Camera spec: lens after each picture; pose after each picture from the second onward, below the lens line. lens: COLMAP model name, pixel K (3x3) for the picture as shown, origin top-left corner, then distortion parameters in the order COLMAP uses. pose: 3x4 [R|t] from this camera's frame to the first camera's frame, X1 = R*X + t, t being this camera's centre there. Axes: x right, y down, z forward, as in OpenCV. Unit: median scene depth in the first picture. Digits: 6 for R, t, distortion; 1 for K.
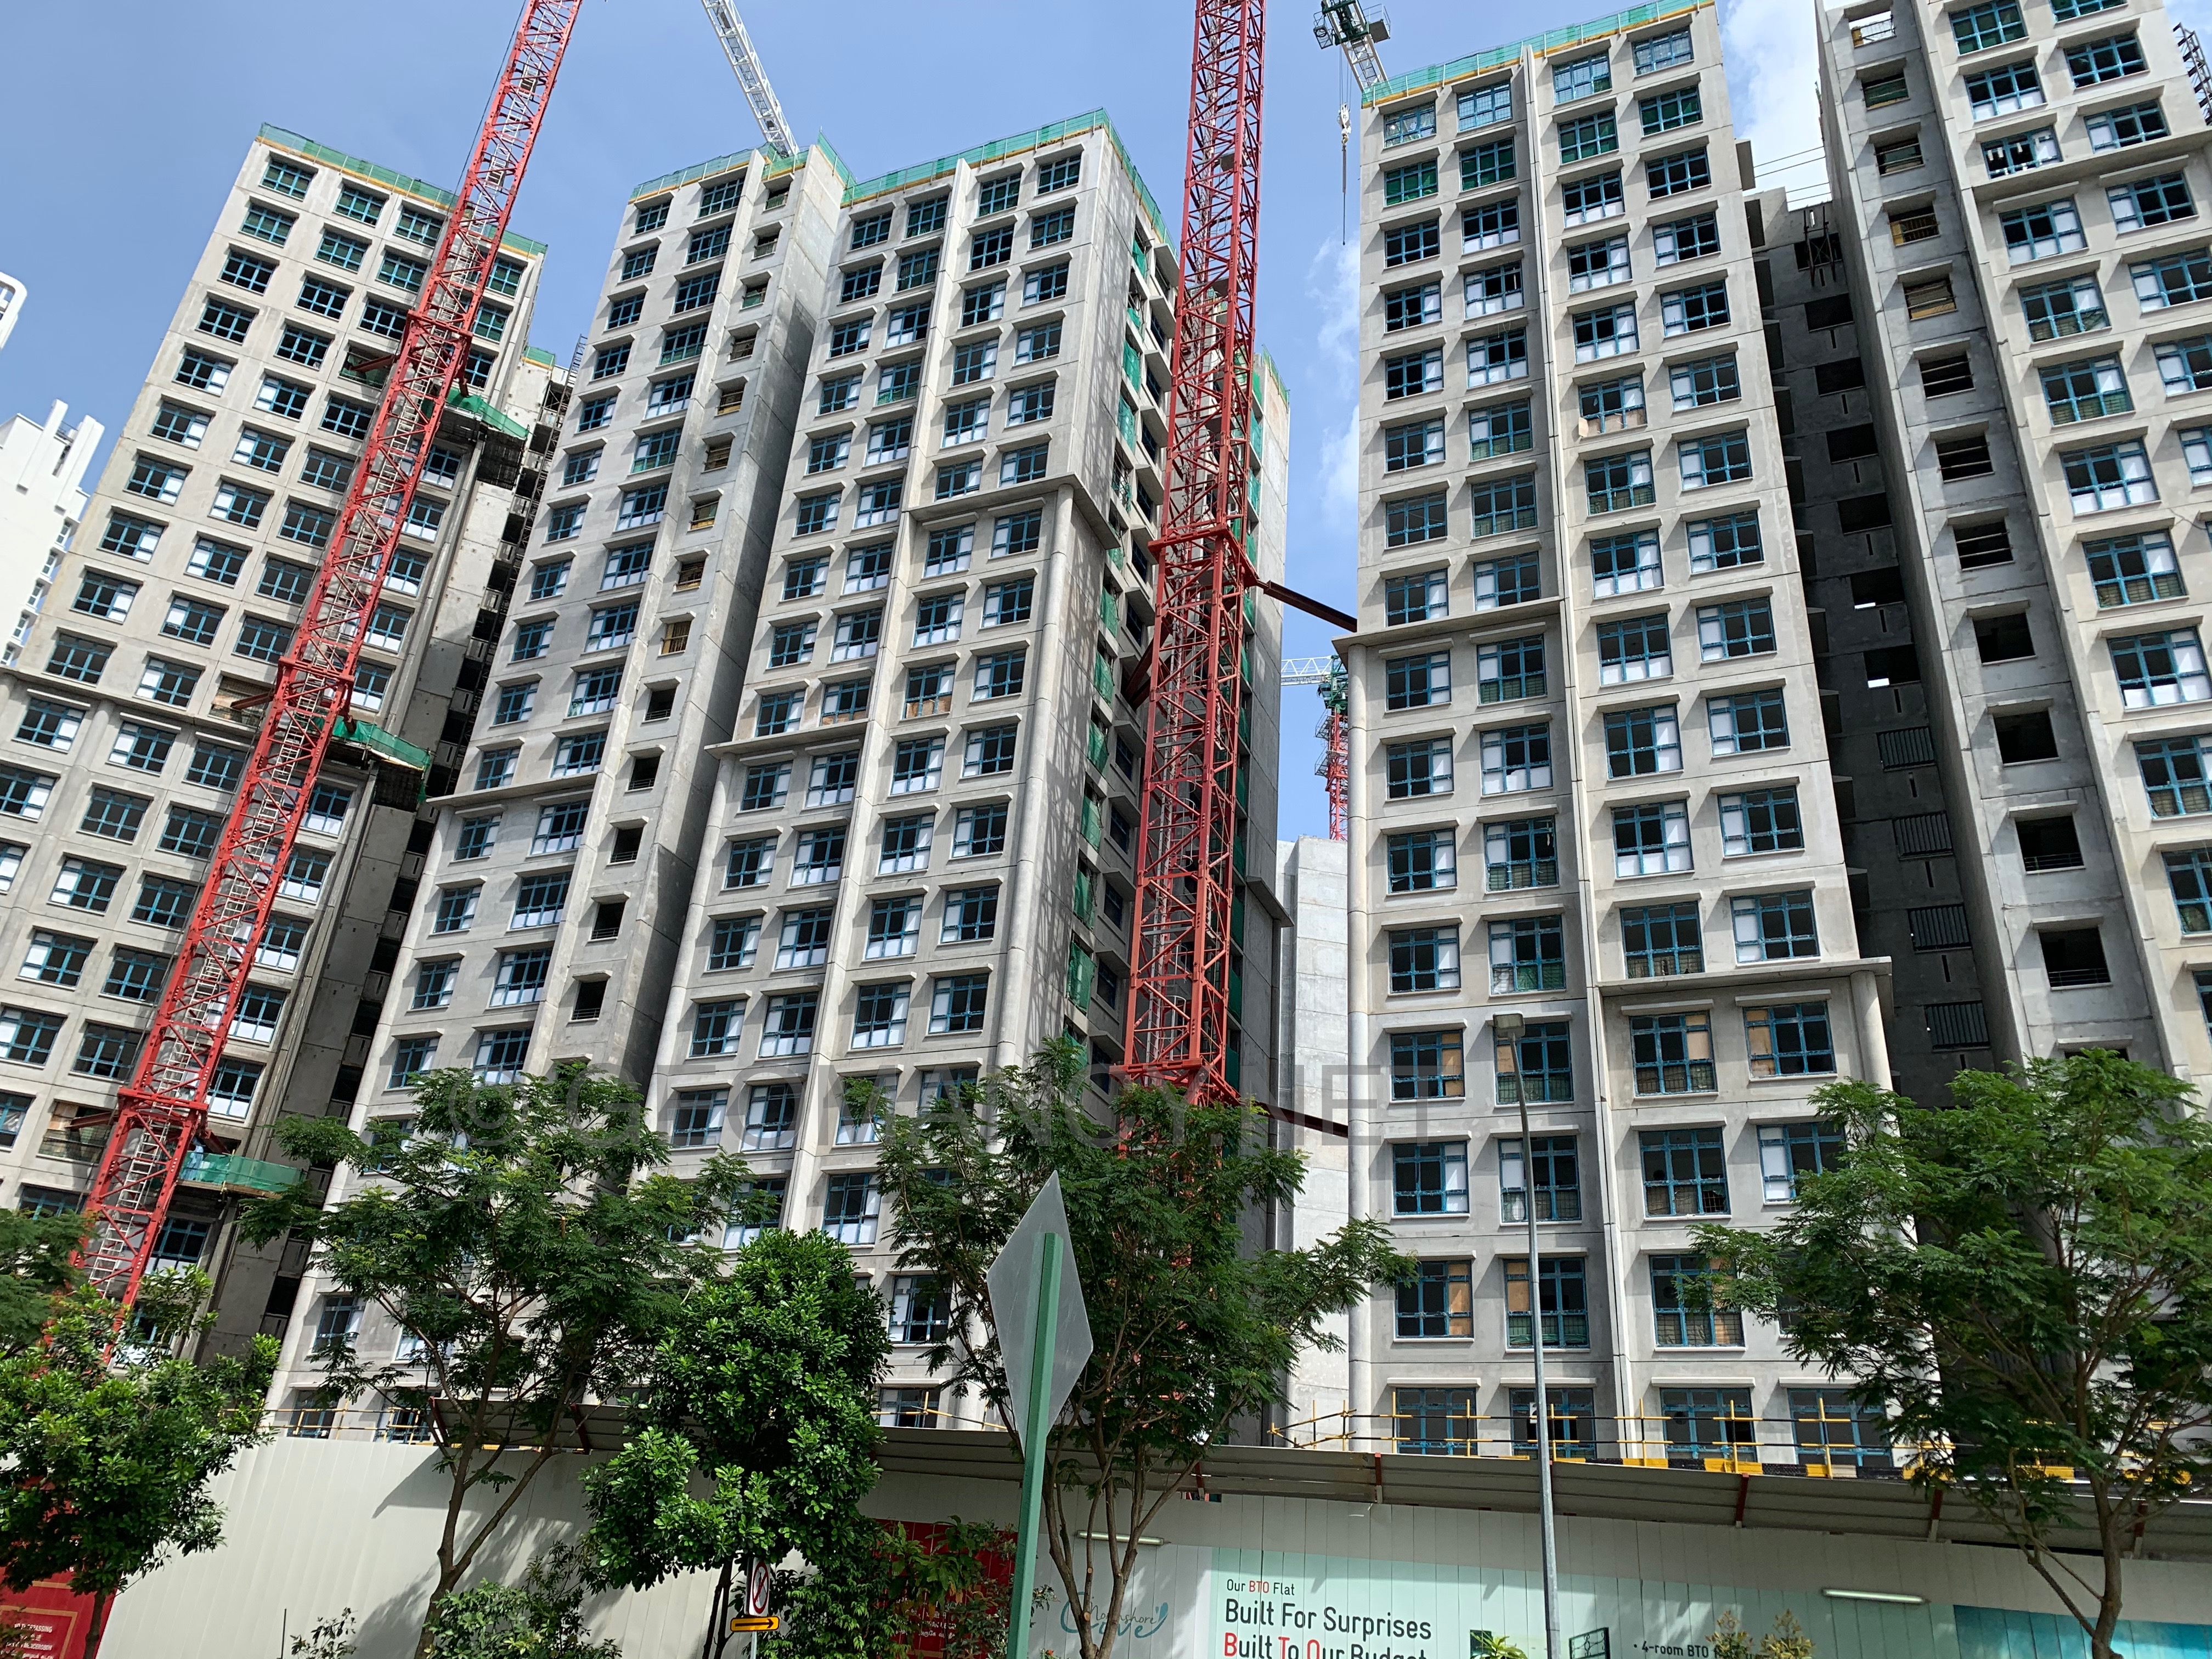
lens RADIAL K [[1675.7, 0, 1106.0], [0, 1675.7, 829.5], [0, 0, 1]] dist [-0.000463, -0.004126]
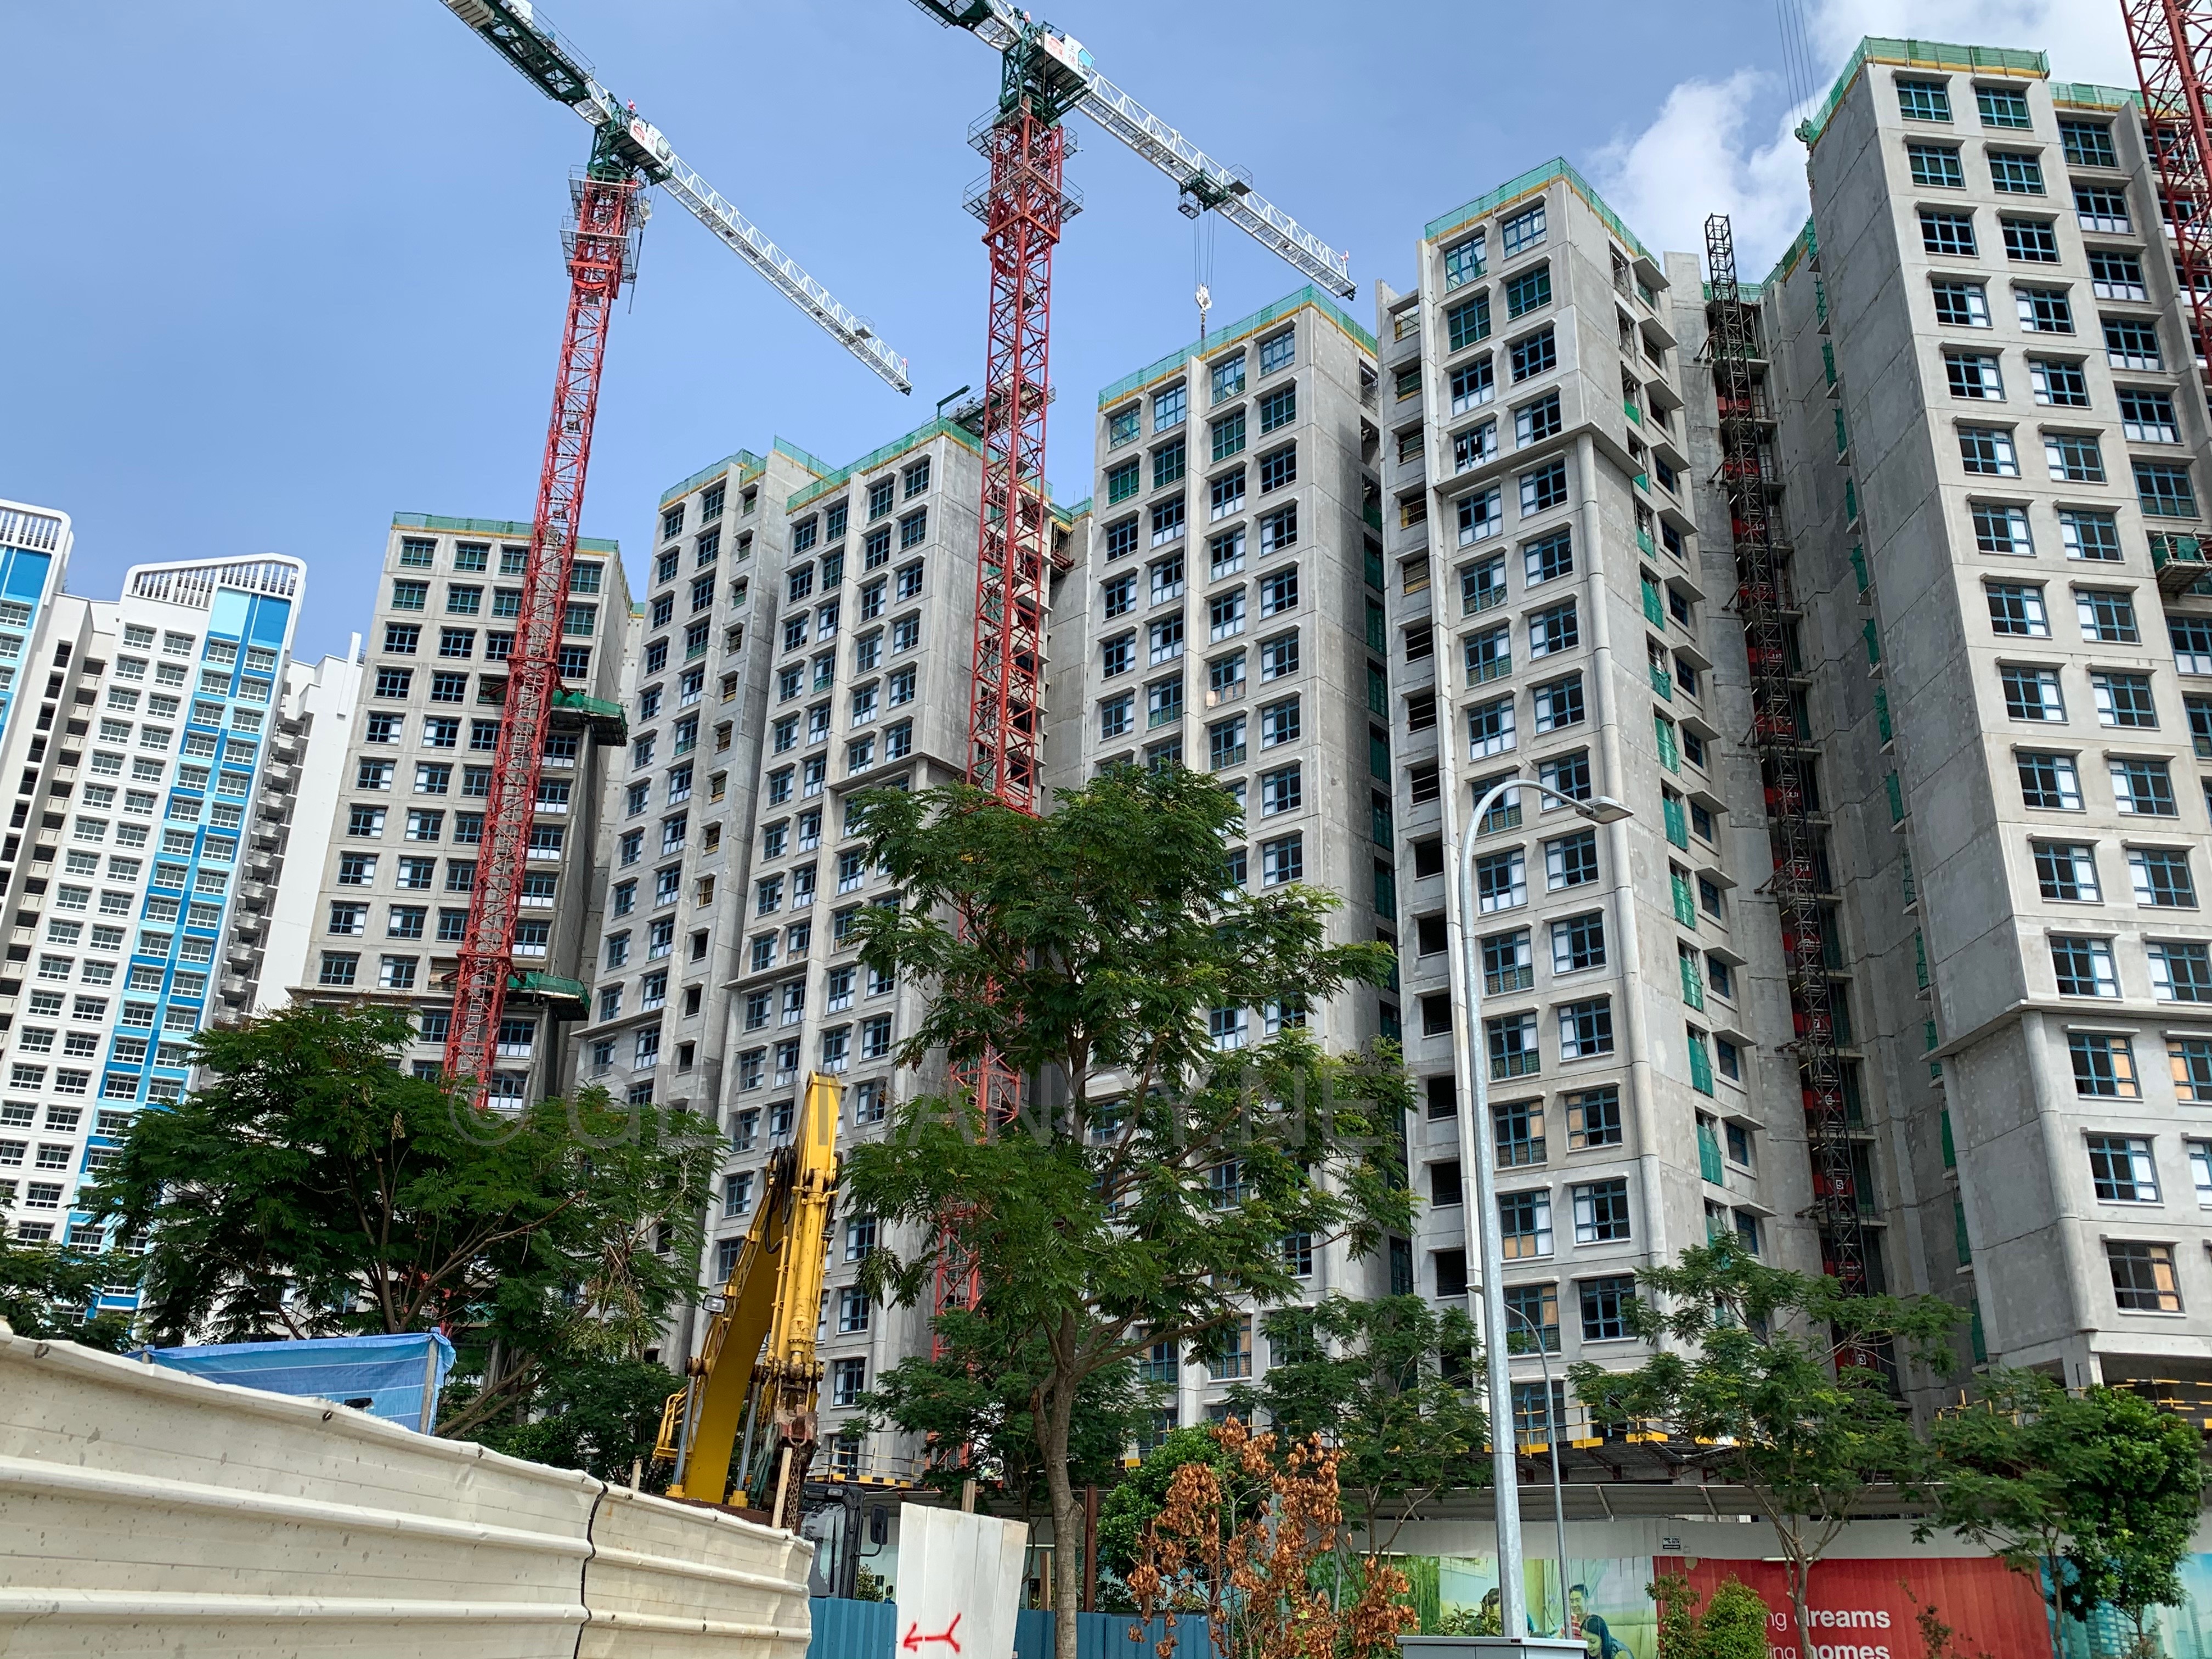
lens RADIAL K [[1923.8, 0, 1091.7], [0, 1923.8, 823.8], [0, 0, 1]] dist [0.101510, -0.193408]
pose [[0.949392, -0.166507, -0.266328, 0.467112], [0.184932, 0.981698, 0.045483, -0.179245], [0.253881, -0.092434, 0.962809, -0.435720]]
